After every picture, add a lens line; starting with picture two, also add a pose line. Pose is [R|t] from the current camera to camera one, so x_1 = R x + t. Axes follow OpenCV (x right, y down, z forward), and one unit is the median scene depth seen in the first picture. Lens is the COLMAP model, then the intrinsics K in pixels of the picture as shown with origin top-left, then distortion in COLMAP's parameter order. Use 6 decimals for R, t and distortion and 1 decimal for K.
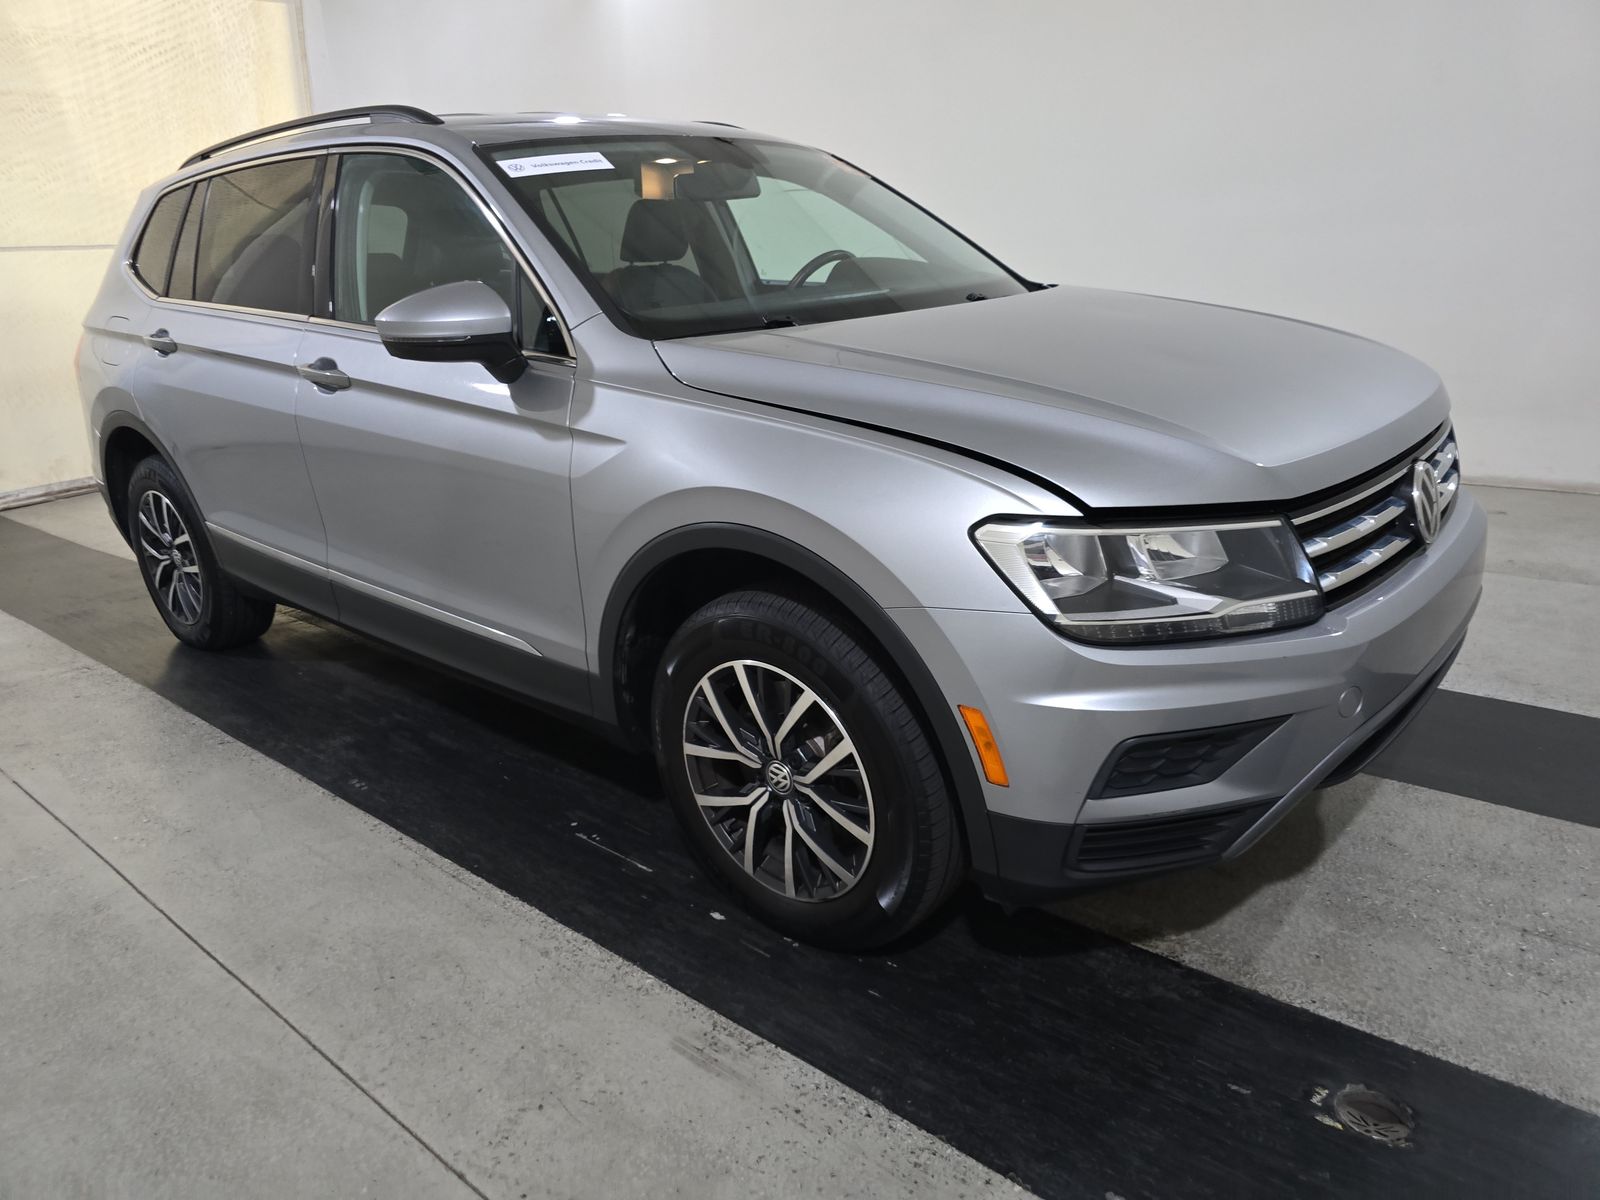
lens RADIAL K [[1093.7, 0, 805.6], [0, 1093.7, 607.9], [0, 0, 1]] dist [0.025296, -0.037908]
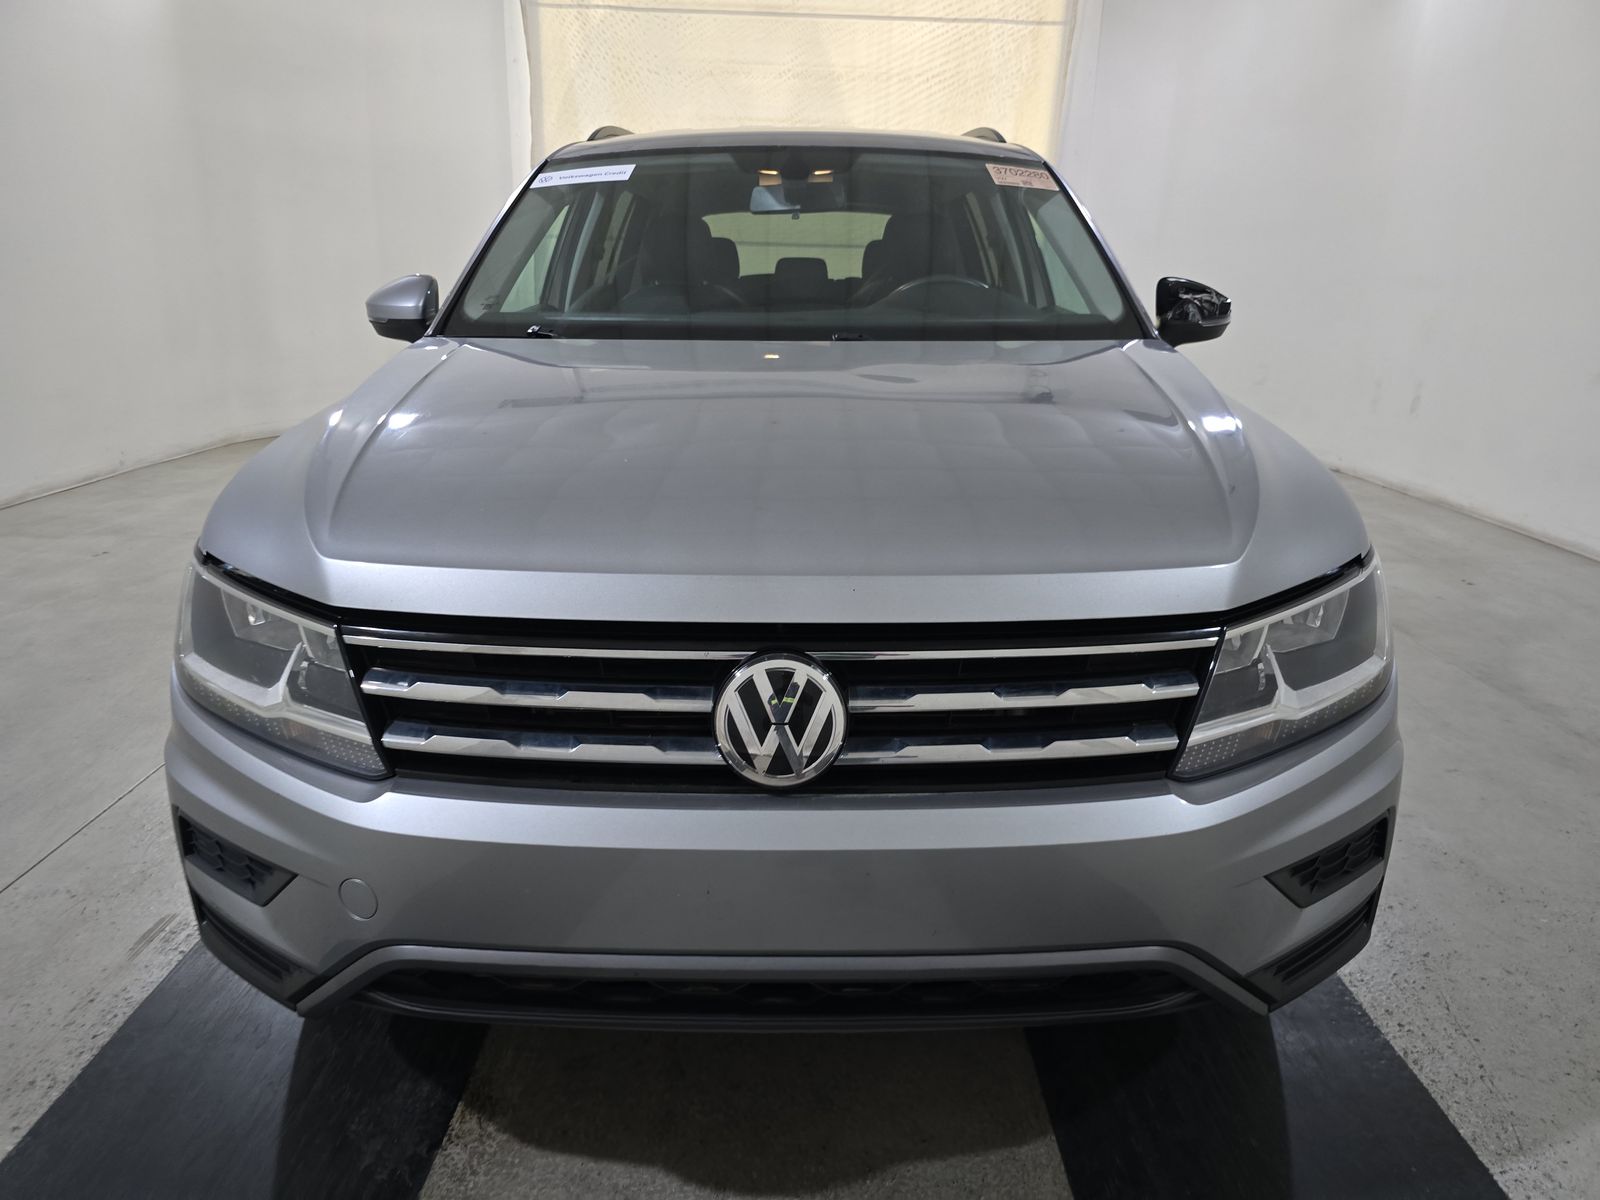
lens RADIAL K [[1093.7, 0, 802.8], [0, 1093.7, 595.9], [0, 0, 1]] dist [0.025296, -0.037908]
pose [[0.641606, 0.263315, -0.720421, 0.307697], [-0.276442, 0.955491, 0.103035, -0.069657], [0.715487, 0.133047, 0.685841, 0.180560]]
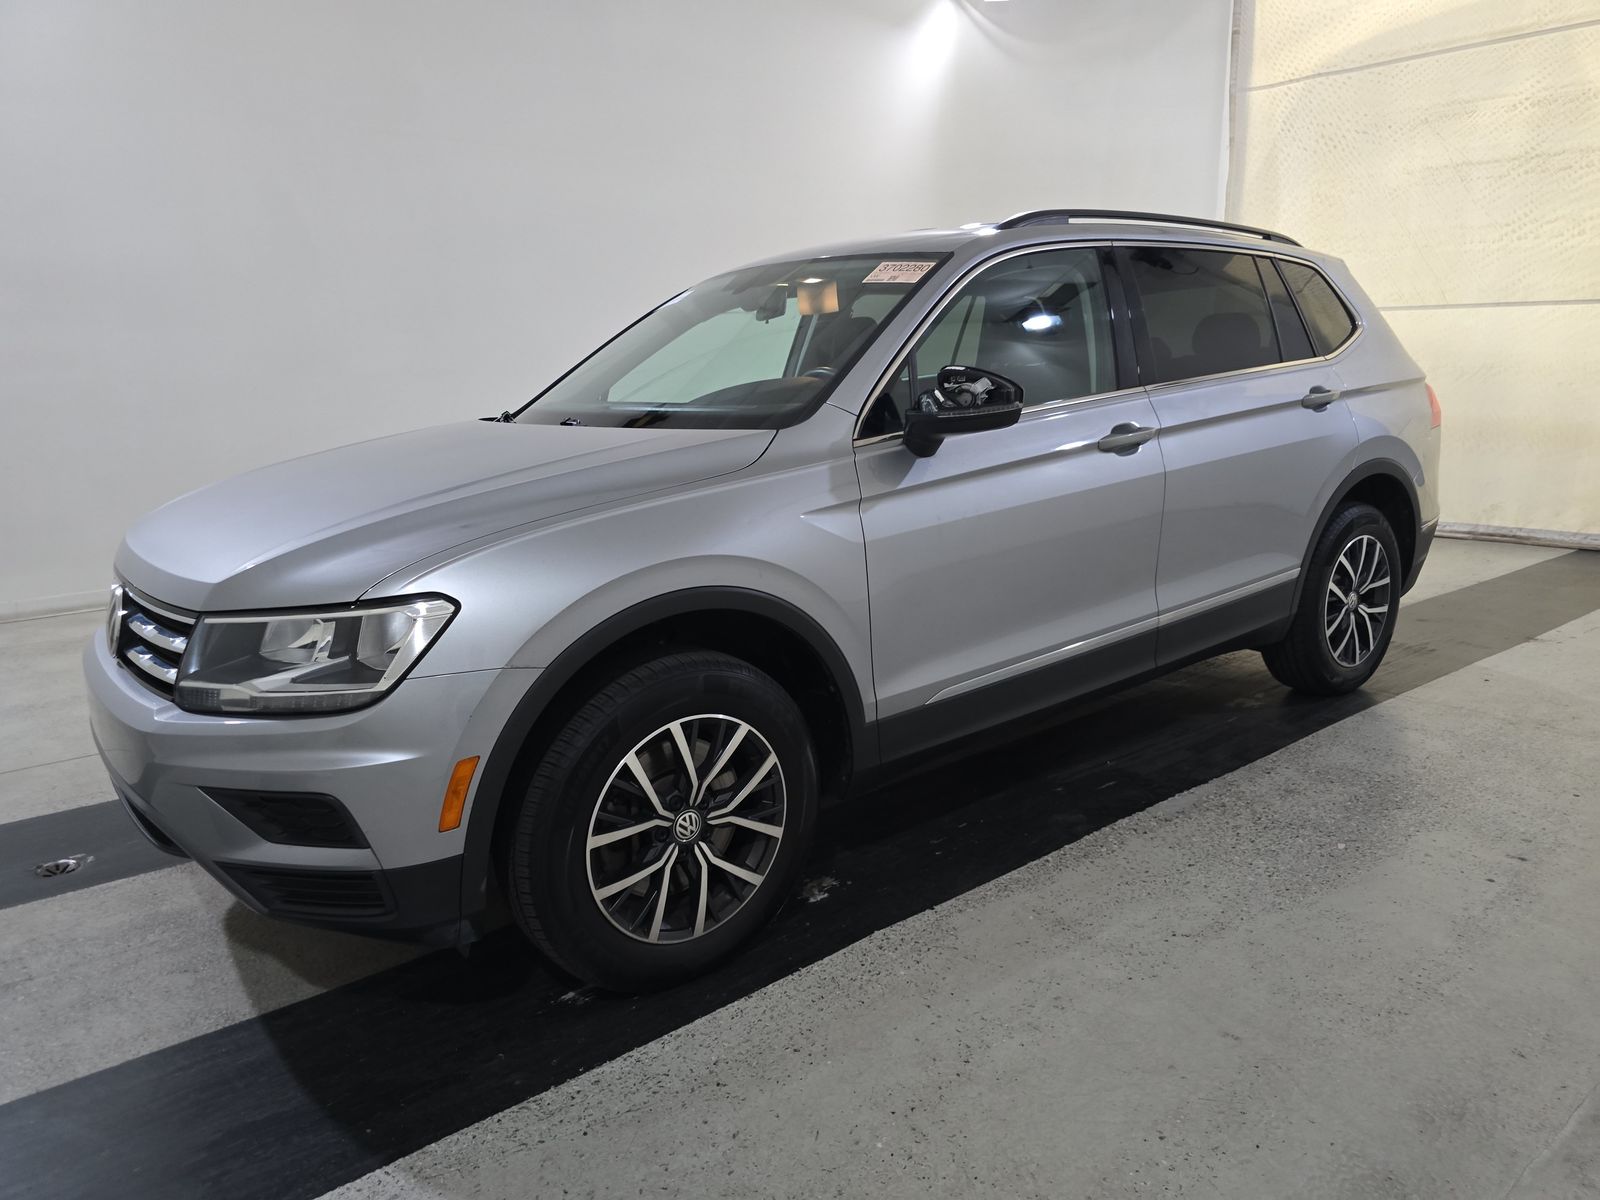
lens RADIAL K [[1093.7, 0, 801.9], [0, 1093.7, 592.4], [0, 0, 1]] dist [0.025296, -0.037908]
pose [[-0.213186, 0.248612, -0.944851, 0.471900], [-0.264857, 0.916164, 0.300823, -0.210841], [0.940427, 0.314382, -0.129467, 0.581211]]
